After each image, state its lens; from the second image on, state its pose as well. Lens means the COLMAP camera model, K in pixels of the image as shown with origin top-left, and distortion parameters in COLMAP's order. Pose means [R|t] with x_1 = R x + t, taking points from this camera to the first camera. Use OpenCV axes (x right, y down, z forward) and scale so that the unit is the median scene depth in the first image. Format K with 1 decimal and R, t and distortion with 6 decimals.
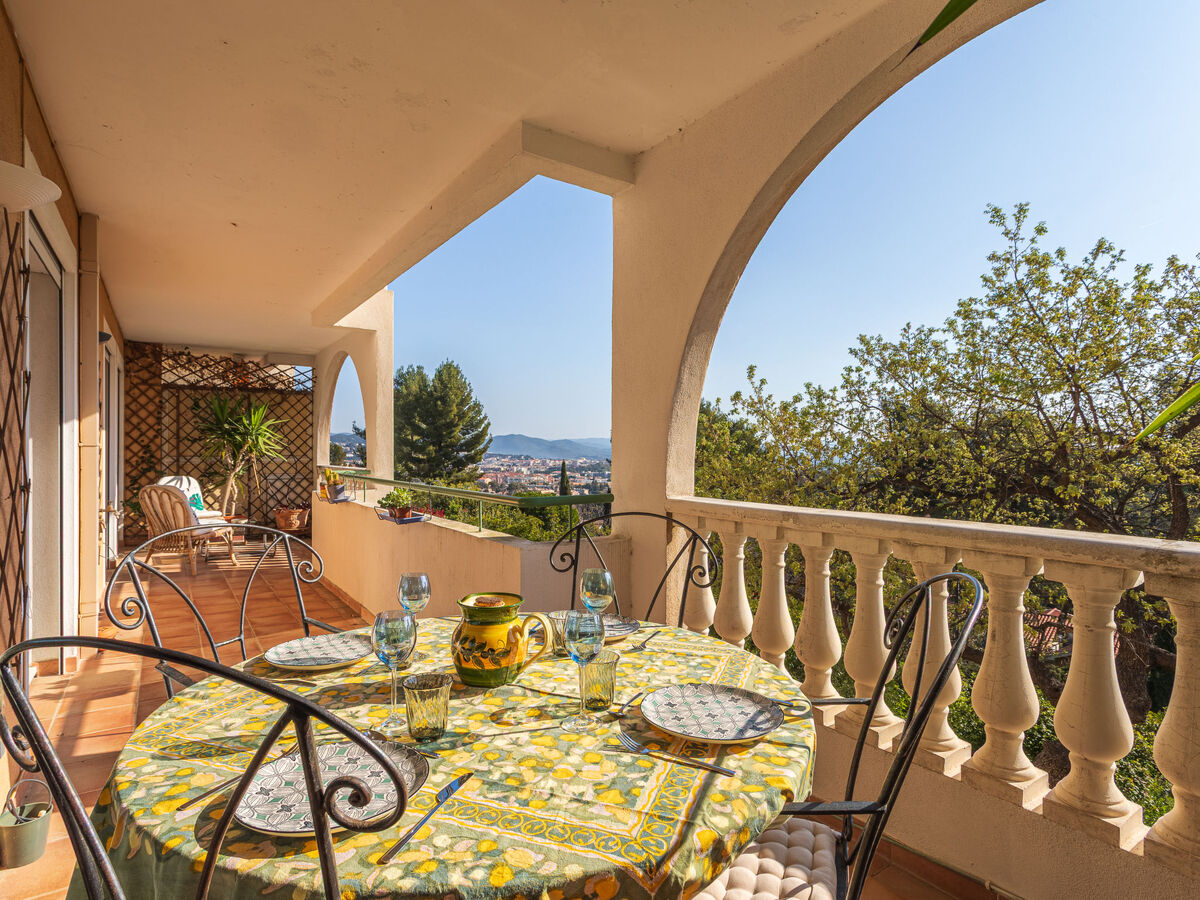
lens RADIAL K [[638.4, 0, 600.1], [0, 638.4, 452.1], [0, 0, 1]] dist [-0.001017, 0.003332]
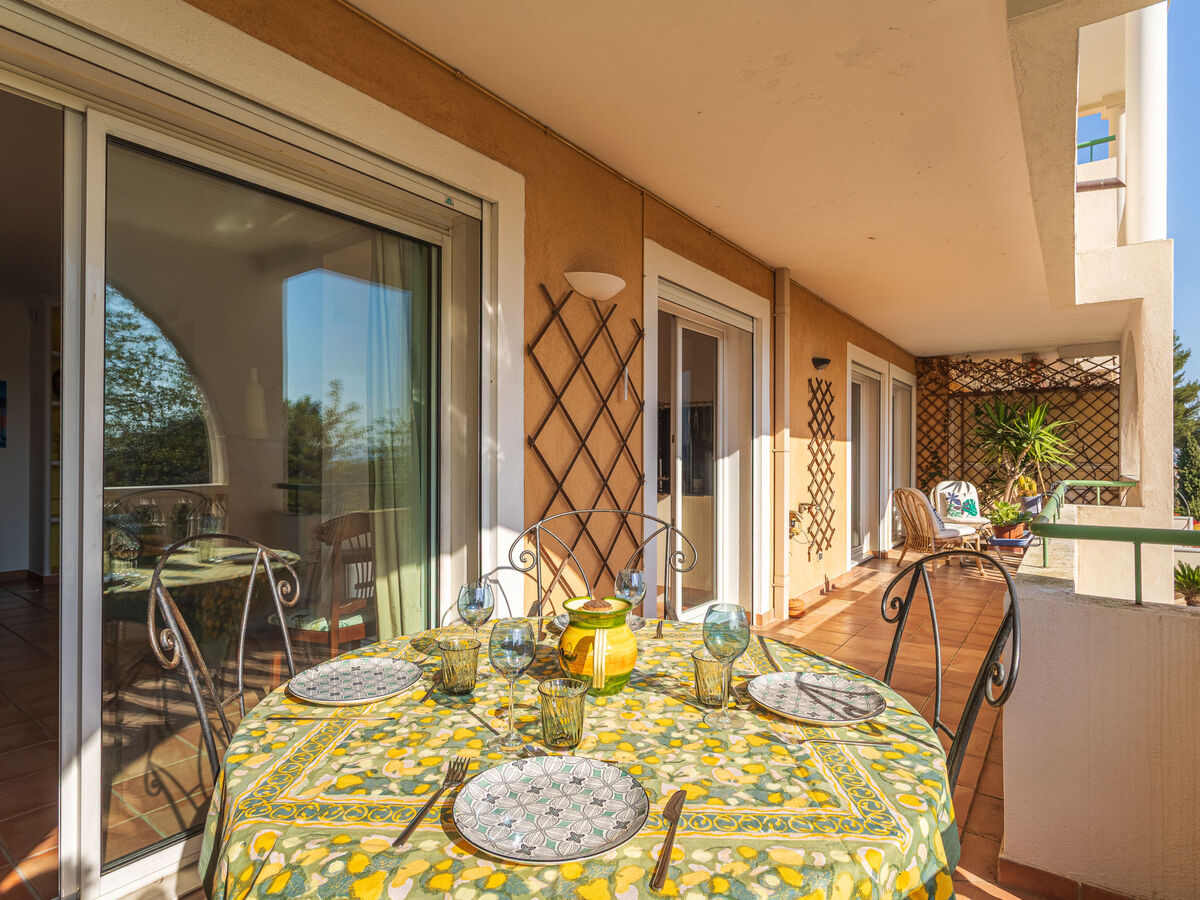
lens RADIAL K [[638.4, 0, 604.1], [0, 638.4, 454.2], [0, 0, 1]] dist [-0.001017, 0.003332]
pose [[0.326491, -0.003065, -0.945195, 0.123997], [-0.004400, 0.999979, -0.004762, 0.001393], [0.945190, 0.005713, 0.326470, 0.114672]]
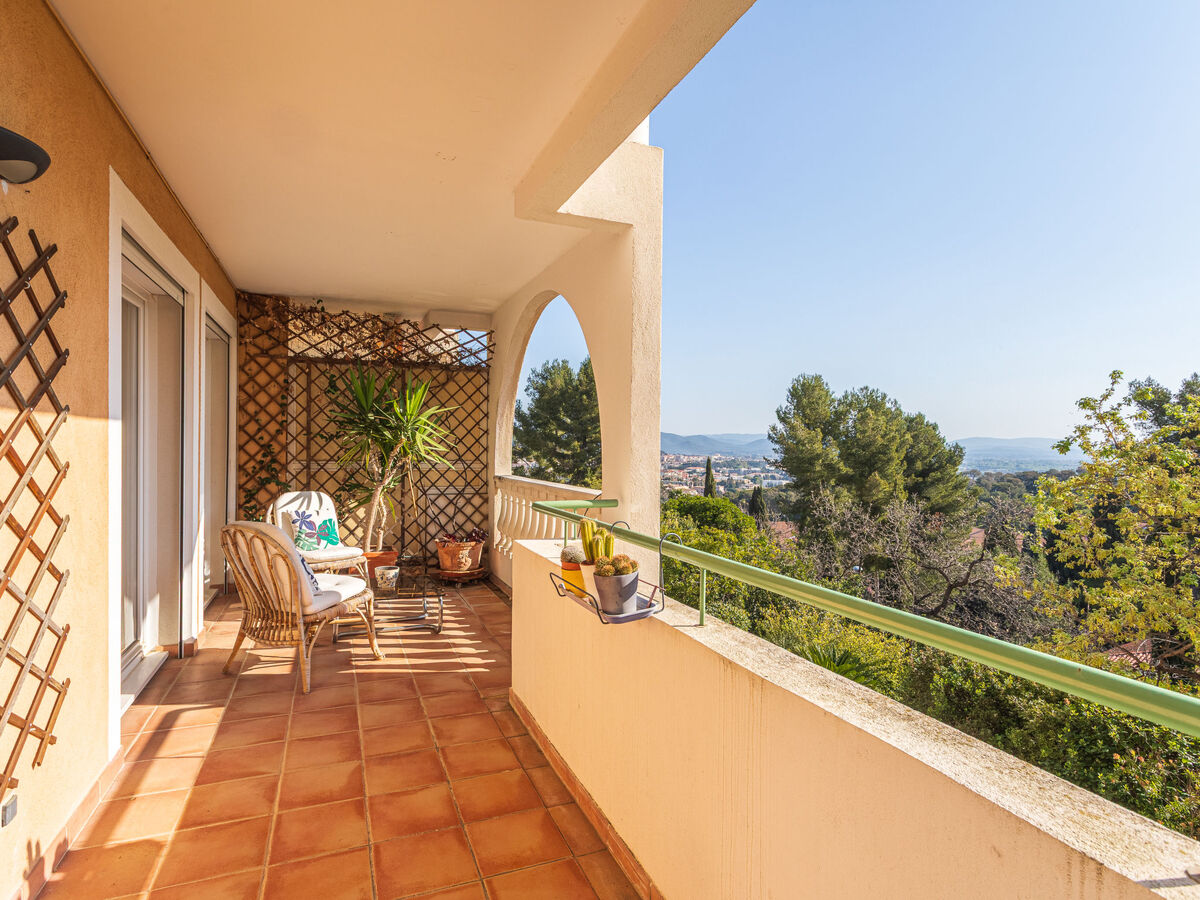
lens RADIAL K [[638.4, 0, 595.7], [0, 638.4, 452.4], [0, 0, 1]] dist [-0.001017, 0.003332]
pose [[0.977204, 0.010486, -0.212042, -0.210683], [-0.008850, 0.999923, 0.008664, -0.010928], [0.212117, -0.006590, 0.977222, 0.389508]]
